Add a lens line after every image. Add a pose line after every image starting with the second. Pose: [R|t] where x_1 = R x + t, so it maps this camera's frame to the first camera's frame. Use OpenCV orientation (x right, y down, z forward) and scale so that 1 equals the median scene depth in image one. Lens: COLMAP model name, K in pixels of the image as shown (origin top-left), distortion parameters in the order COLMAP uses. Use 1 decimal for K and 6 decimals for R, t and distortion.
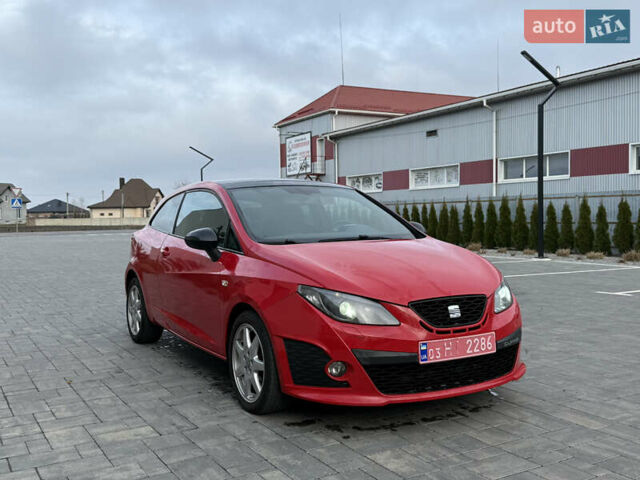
lens RADIAL K [[630.5, 0, 323.6], [0, 630.5, 239.6], [0, 0, 1]] dist [0.174171, -0.362826]
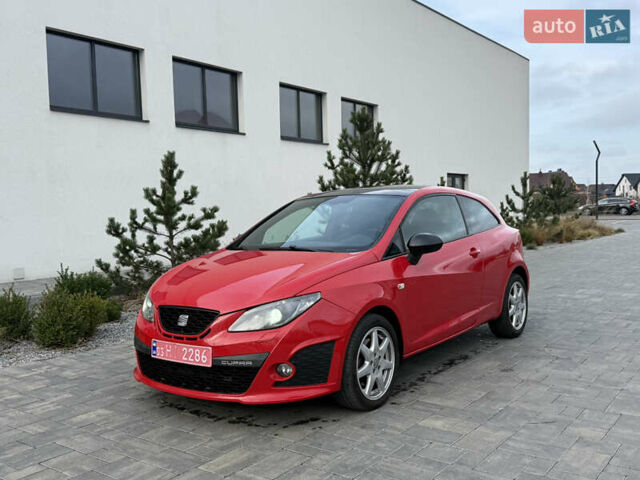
lens RADIAL K [[630.5, 0, 323.6], [0, 630.5, 239.6], [0, 0, 1]] dist [0.174171, -0.362826]
pose [[0.396921, 0.051616, -0.916400, 1.324687], [-0.009199, 0.998591, 0.052261, -0.089986], [0.917806, -0.012314, 0.396837, 0.785147]]
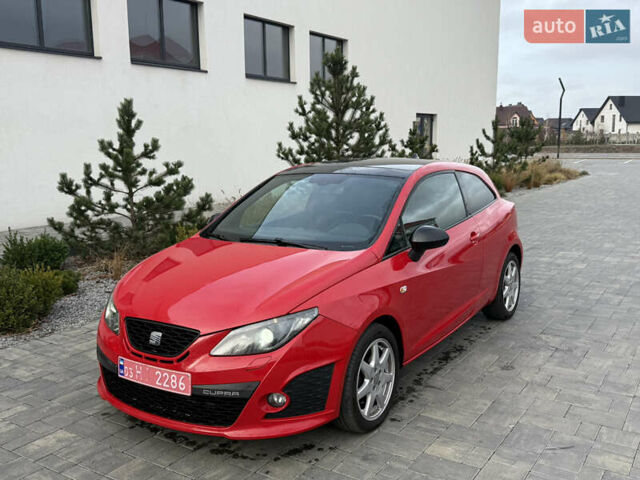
lens RADIAL K [[630.5, 0, 323.6], [0, 630.5, 239.6], [0, 0, 1]] dist [0.174171, -0.362826]
pose [[0.453791, 0.152459, -0.877969, 1.142323], [-0.023474, 0.986959, 0.159252, -0.192559], [0.890799, -0.051658, 0.451452, 0.800019]]
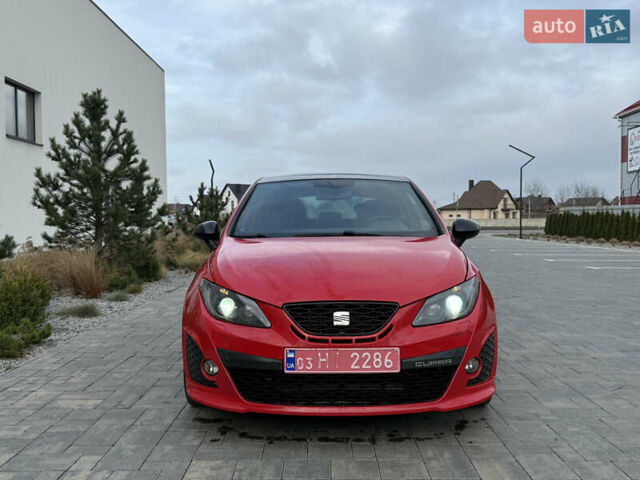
lens RADIAL K [[651.5, 0, 320.0], [0, 651.5, 240.0], [0, 0, 1]] dist [0.199275, -0.438640]
pose [[0.864164, 0.027495, -0.502458, 0.625492], [-0.024119, 0.999622, 0.013219, -0.004885], [0.502632, 0.000696, 0.864500, 0.215803]]
